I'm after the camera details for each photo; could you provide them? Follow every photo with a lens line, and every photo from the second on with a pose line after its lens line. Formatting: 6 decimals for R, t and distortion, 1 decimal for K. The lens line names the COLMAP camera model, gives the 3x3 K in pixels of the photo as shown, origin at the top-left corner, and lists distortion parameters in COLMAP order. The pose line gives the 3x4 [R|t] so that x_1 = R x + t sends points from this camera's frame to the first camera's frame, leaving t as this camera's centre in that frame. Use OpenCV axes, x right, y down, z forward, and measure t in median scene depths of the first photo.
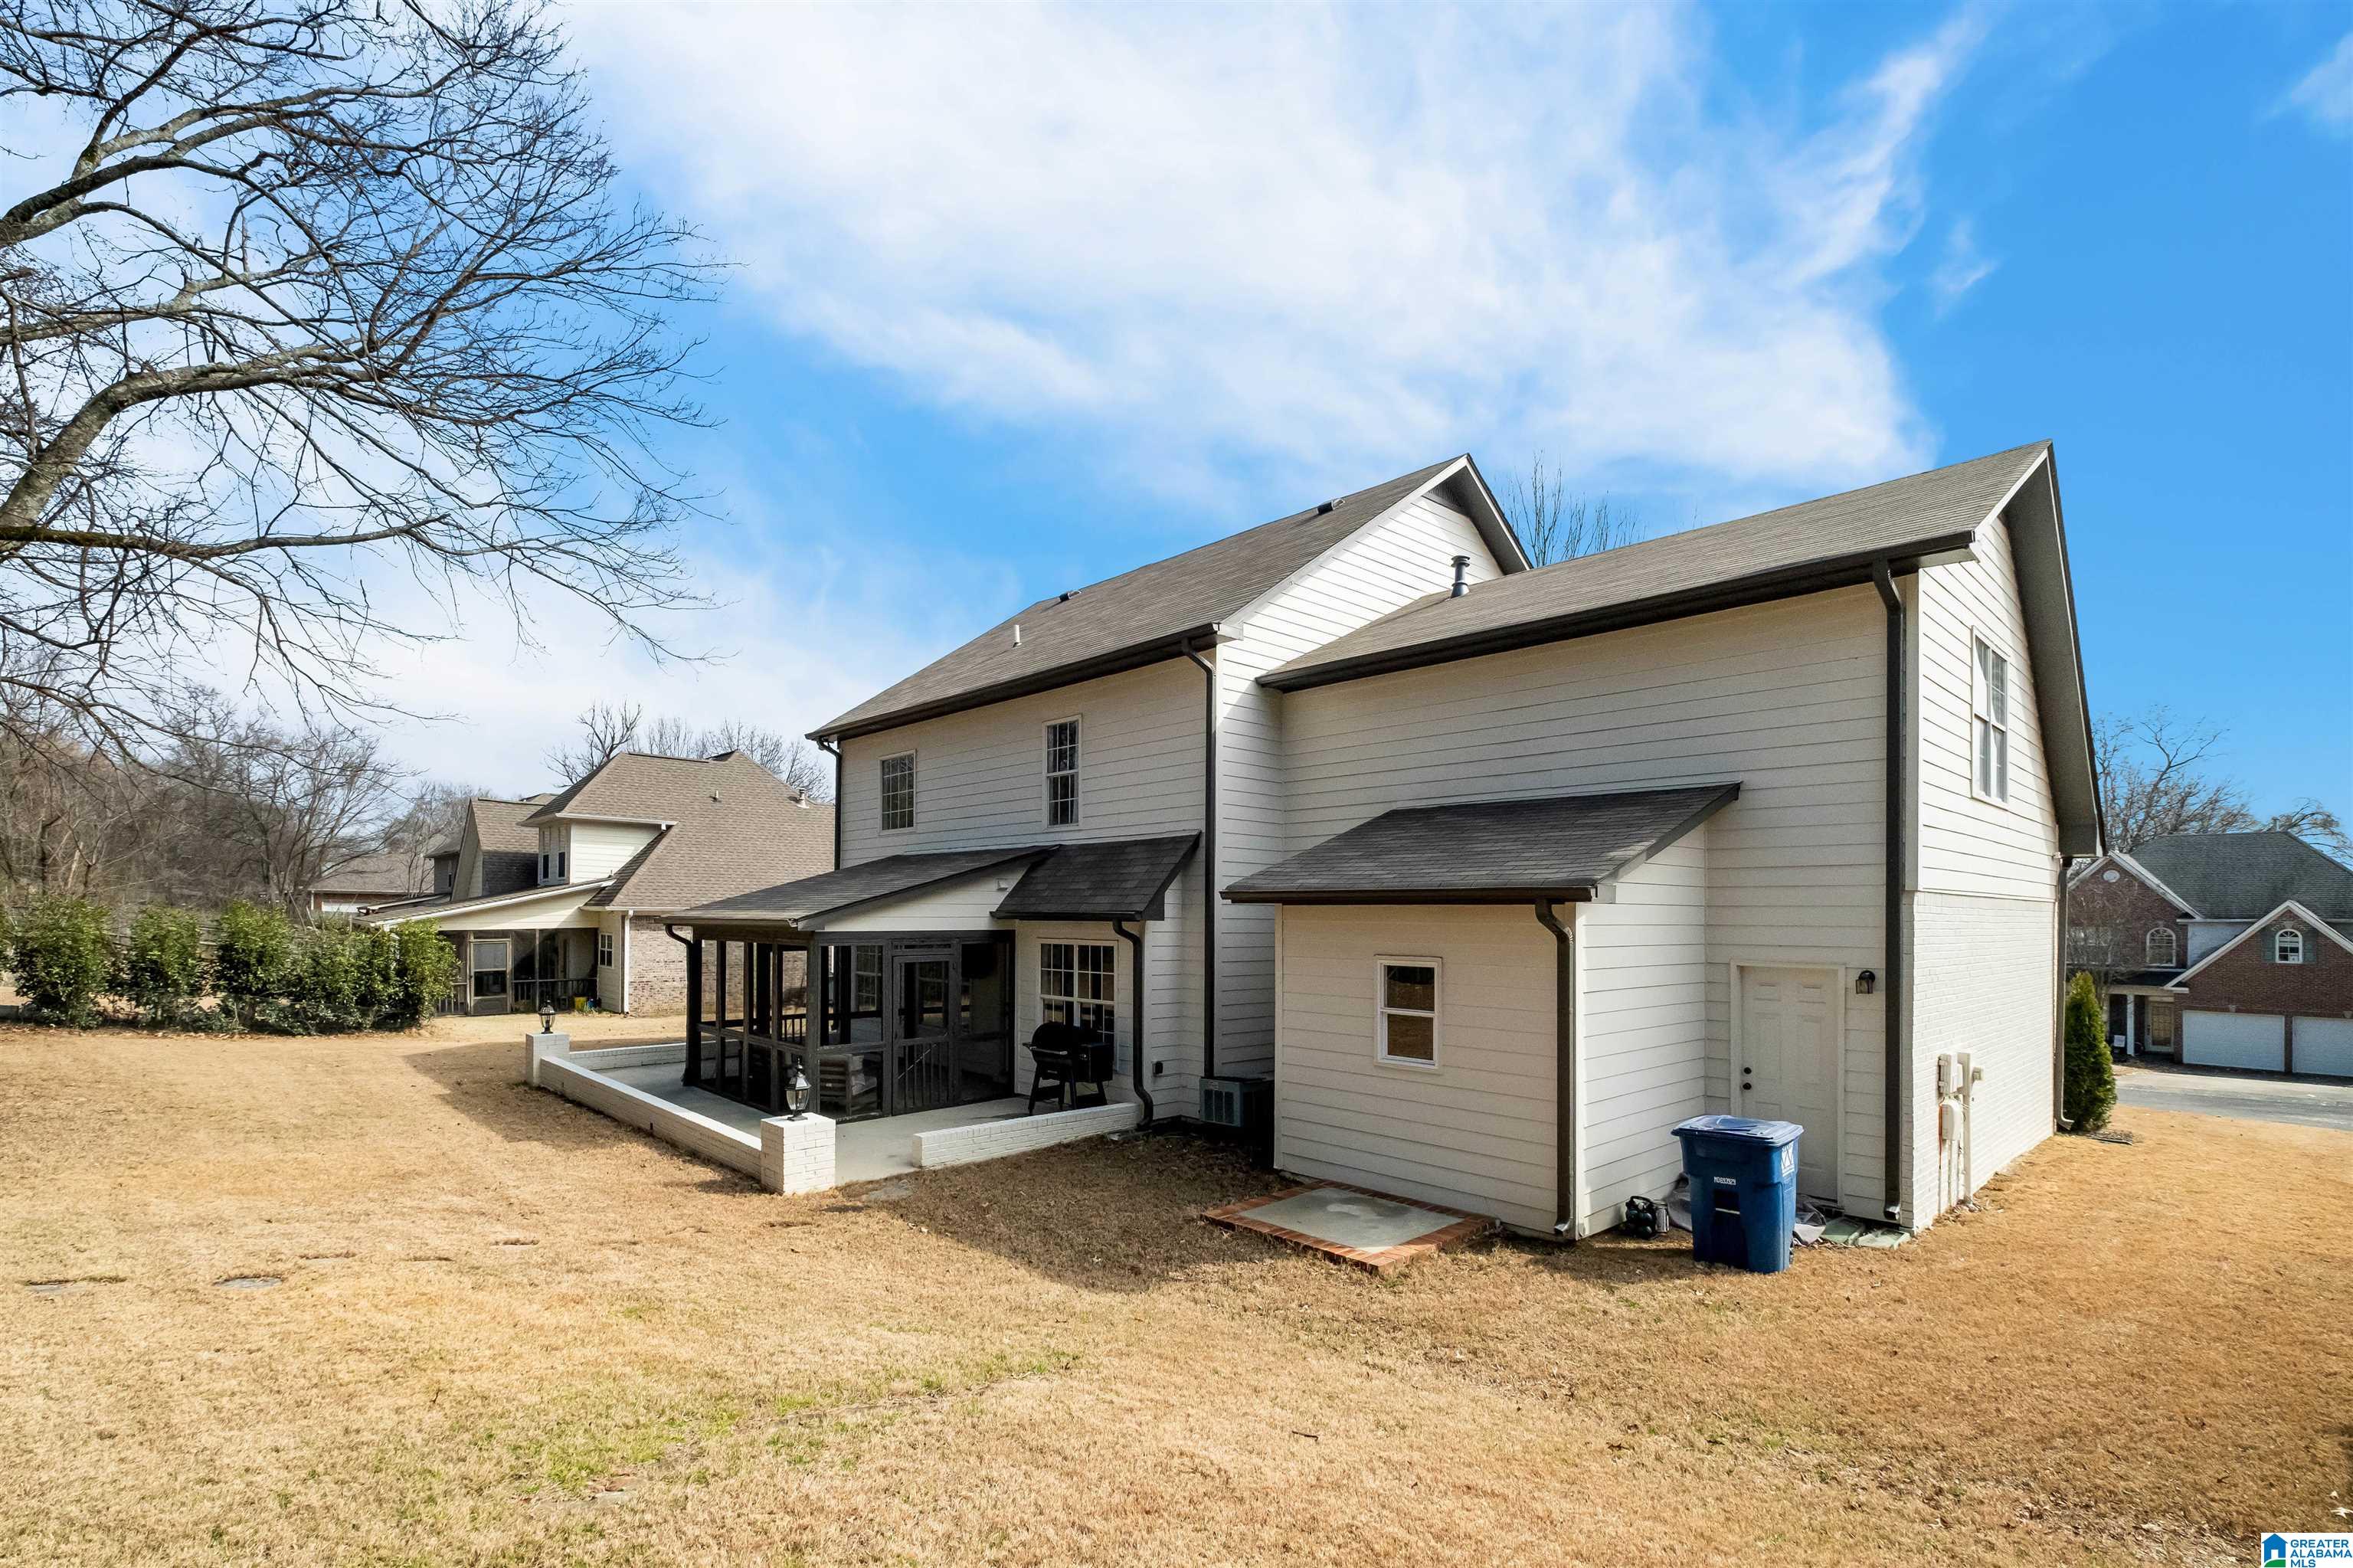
lens RADIAL K [[1041.8, 0, 1168.8], [0, 1041.8, 910.2], [0, 0, 1]] dist [-0.003029, -0.000586]
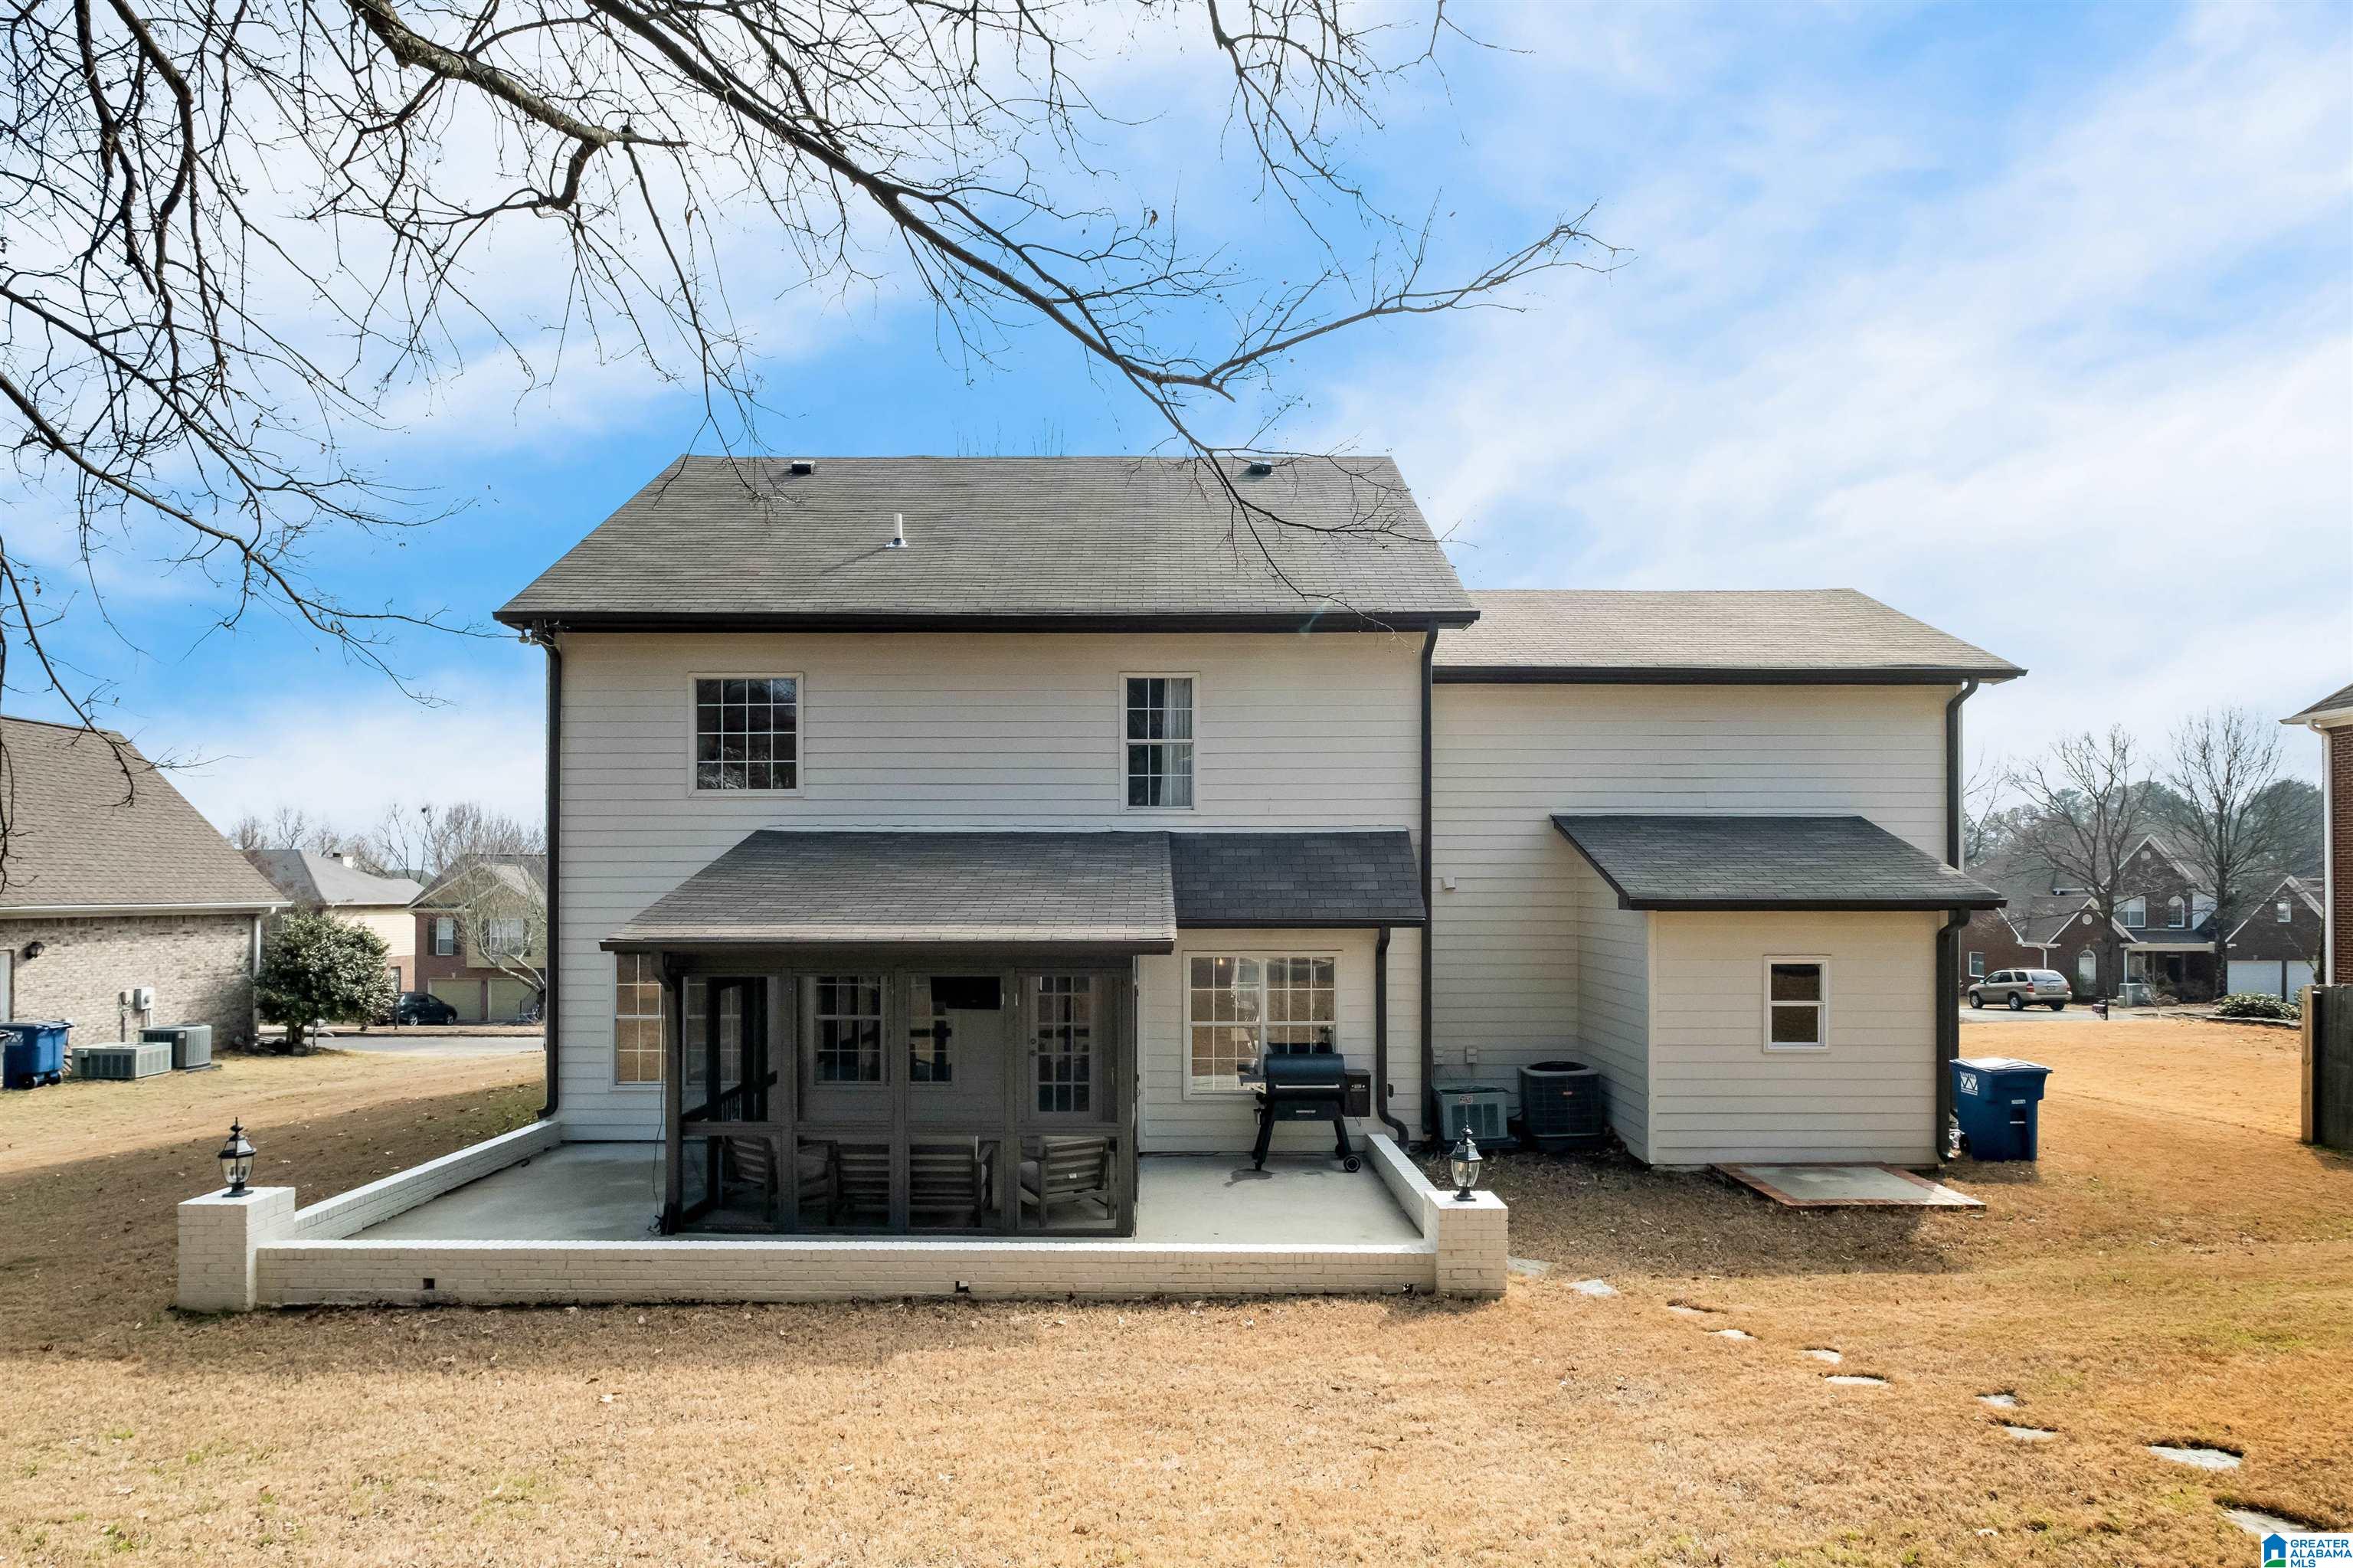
lens RADIAL K [[1233.0, 0, 1169.3], [0, 1233.0, 896.9], [0, 0, 1]] dist [-0.004690, 0.002724]
pose [[0.687943, -0.011775, 0.725669, -0.972484], [0.003283, 0.999909, 0.013113, -0.032684], [-0.725757, -0.006639, 0.687919, 0.435447]]
